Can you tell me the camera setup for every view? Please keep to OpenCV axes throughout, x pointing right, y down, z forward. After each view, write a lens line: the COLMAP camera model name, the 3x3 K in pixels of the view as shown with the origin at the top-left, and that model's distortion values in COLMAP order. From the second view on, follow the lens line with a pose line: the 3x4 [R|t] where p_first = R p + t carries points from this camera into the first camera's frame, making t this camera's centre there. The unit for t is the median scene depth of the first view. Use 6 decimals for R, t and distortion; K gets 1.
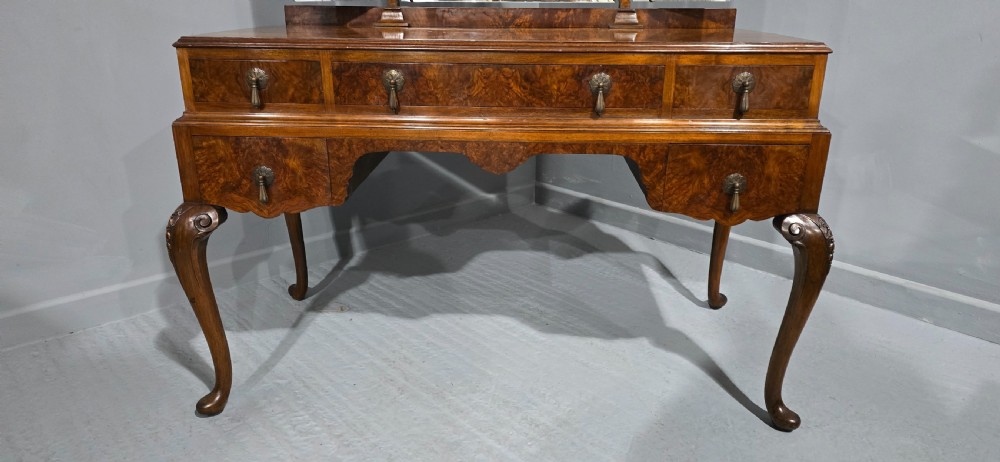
lens RADIAL K [[680.9, 0, 507.4], [0, 680.9, 230.0], [0, 0, 1]] dist [0.087231, -0.115601]
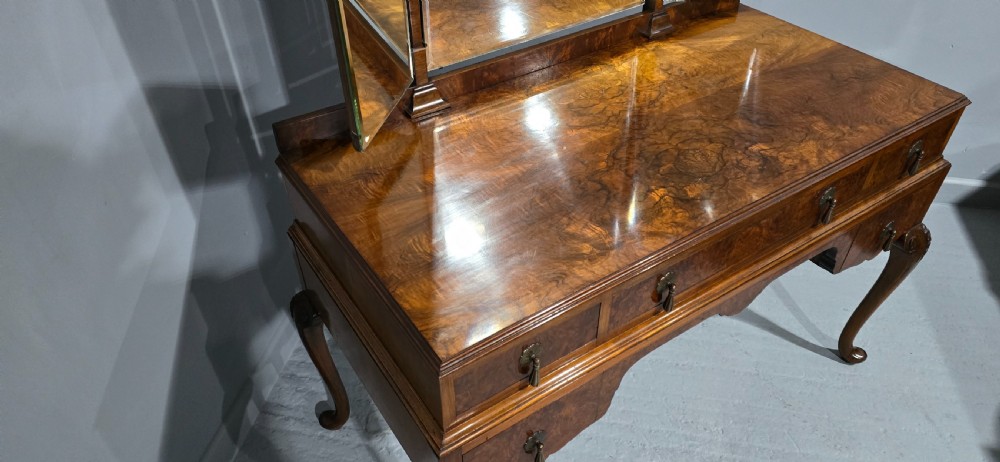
lens RADIAL K [[671.3, 0, 496.9], [0, 671.3, 235.0], [0, 0, 1]] dist [0.128486, -0.196004]
pose [[0.811792, -0.386109, 0.438080, -0.648445], [0.196836, 0.887231, 0.417225, -0.630053], [-0.549773, -0.252470, 0.796247, 0.466656]]
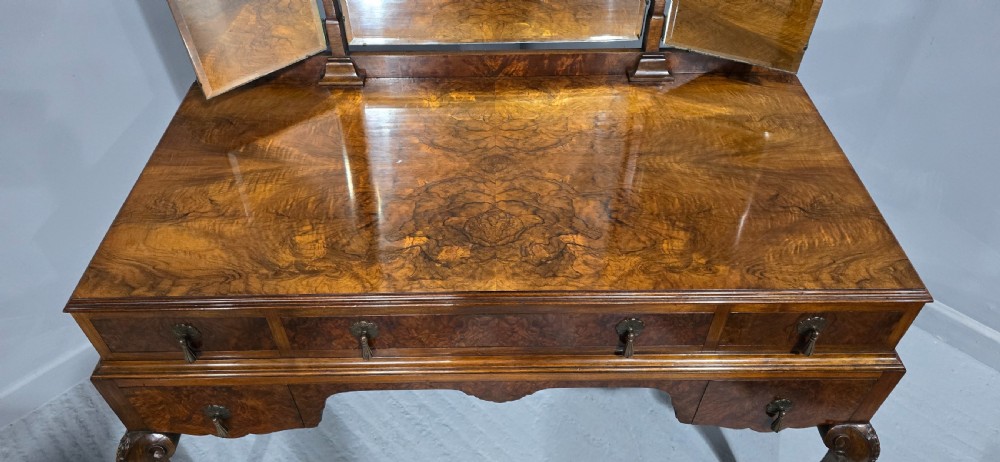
lens RADIAL K [[682.3, 0, 497.5], [0, 682.3, 227.1], [0, 0, 1]] dist [0.067461, -0.075187]
pose [[0.998951, -0.040121, 0.022061, -0.027330], [0.026853, 0.903633, 0.427465, -0.633794], [-0.037086, -0.426424, 0.903763, 0.333542]]
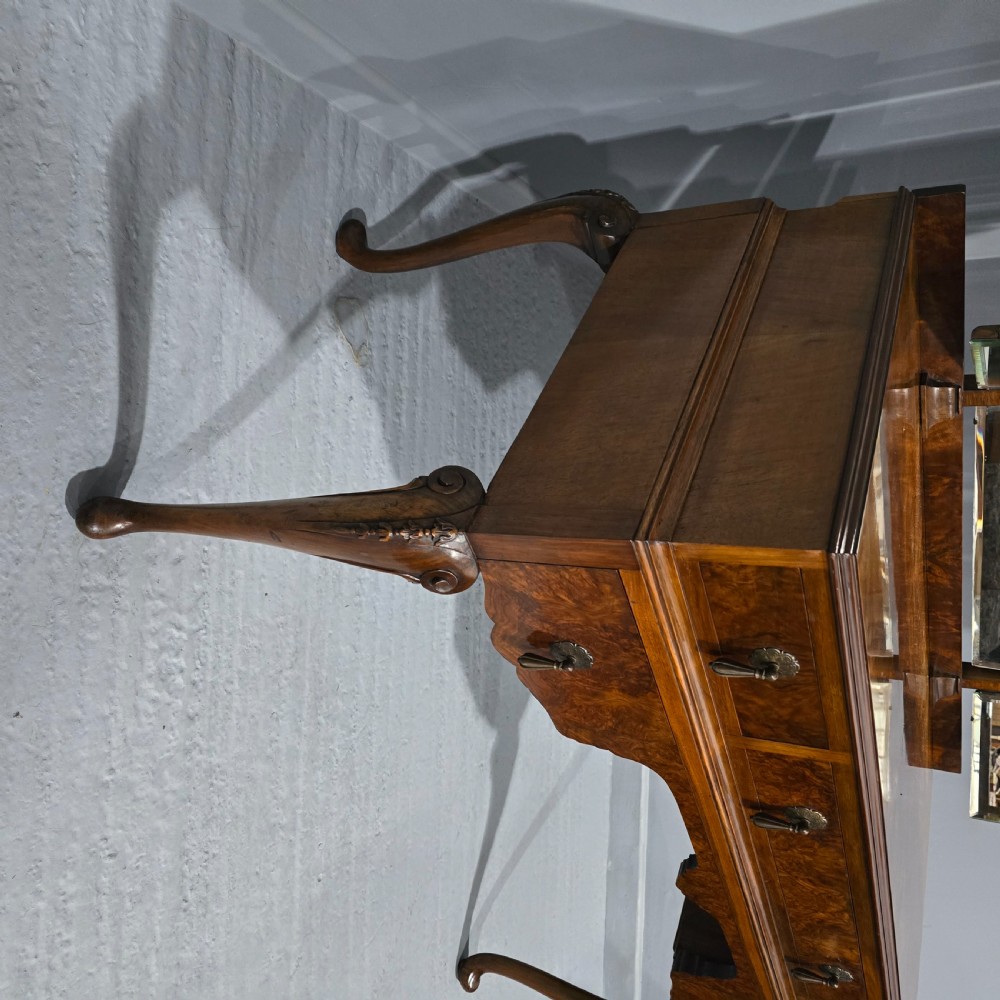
lens RADIAL K [[911.3, 0, 493.3], [0, 911.3, 507.1], [0, 0, 1]] dist [0.111521, -0.171608]
pose [[0.327509, 0.696149, 0.638838, -0.877036], [-0.943586, 0.206041, 0.259217, -0.219254], [0.048827, -0.687694, 0.724356, 0.601892]]
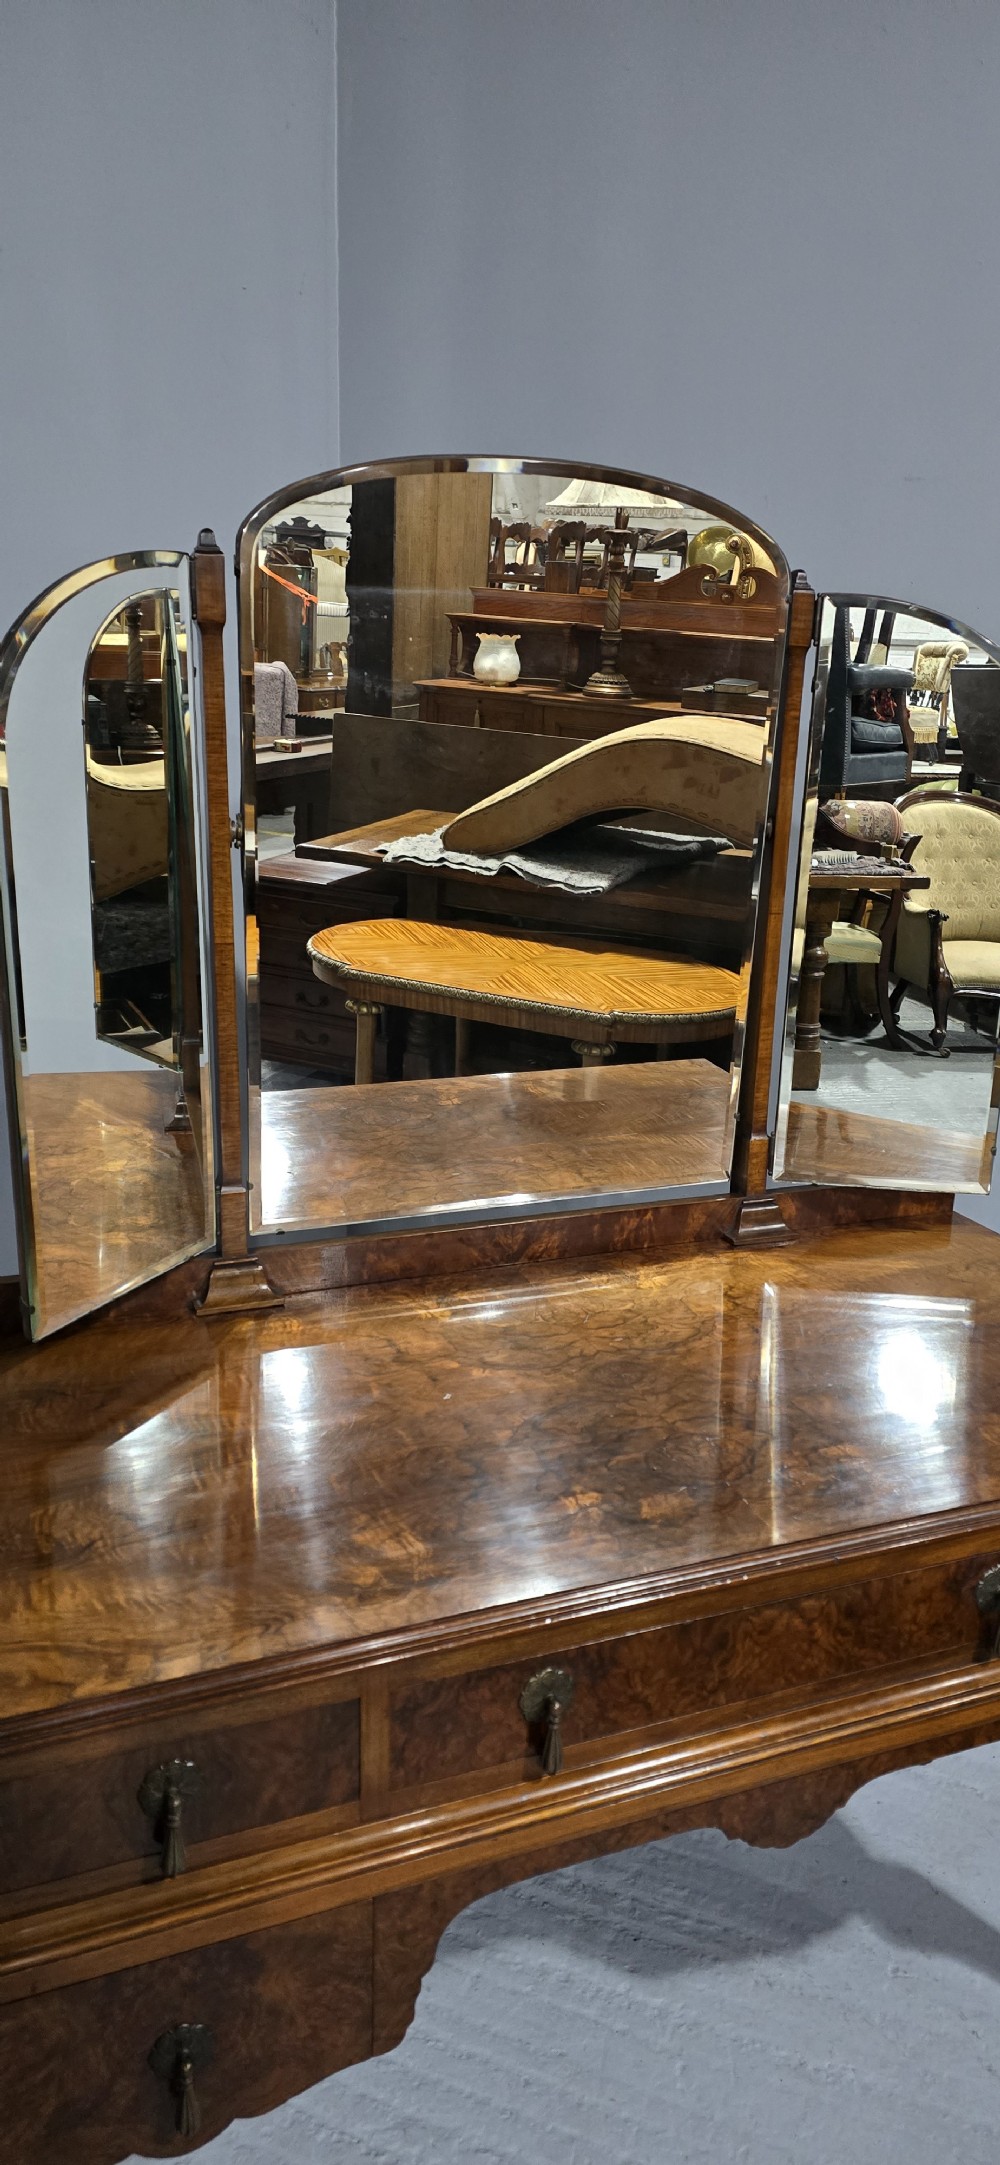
lens RADIAL K [[1443.8, 0, 509.1], [0, 1443.8, 1067.1], [0, 0, 1]] dist [0.072696, -0.062948]
pose [[0.916798, -0.081798, 0.390885, -0.454831], [0.107883, 0.993135, -0.045206, -0.508550], [-0.384504, 0.083615, 0.919329, 0.244309]]
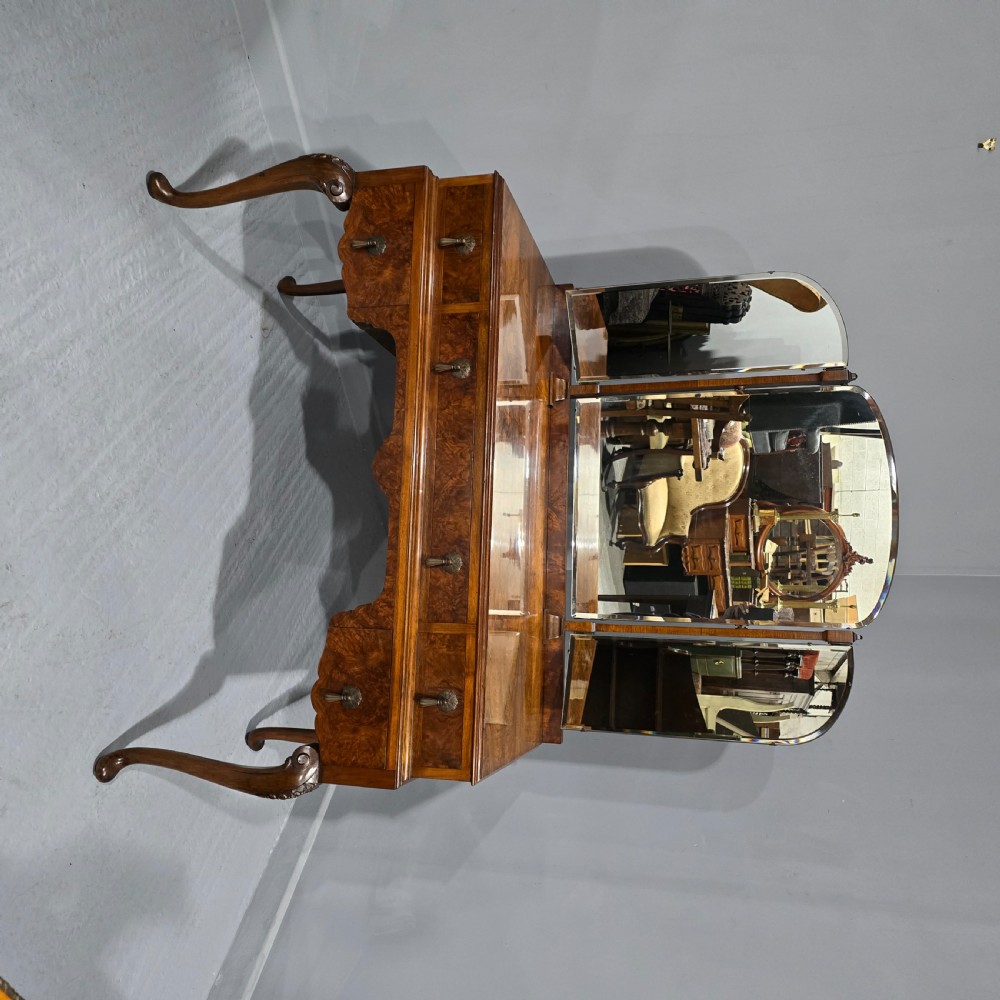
lens RADIAL K [[911.3, 0, 493.3], [0, 911.3, 507.1], [0, 0, 1]] dist [0.111521, -0.171608]
pose [[-0.020501, 0.994354, -0.104112, 0.187929], [-0.996722, -0.028479, -0.075727, -0.162526], [-0.078265, 0.102219, 0.991678, -0.372991]]
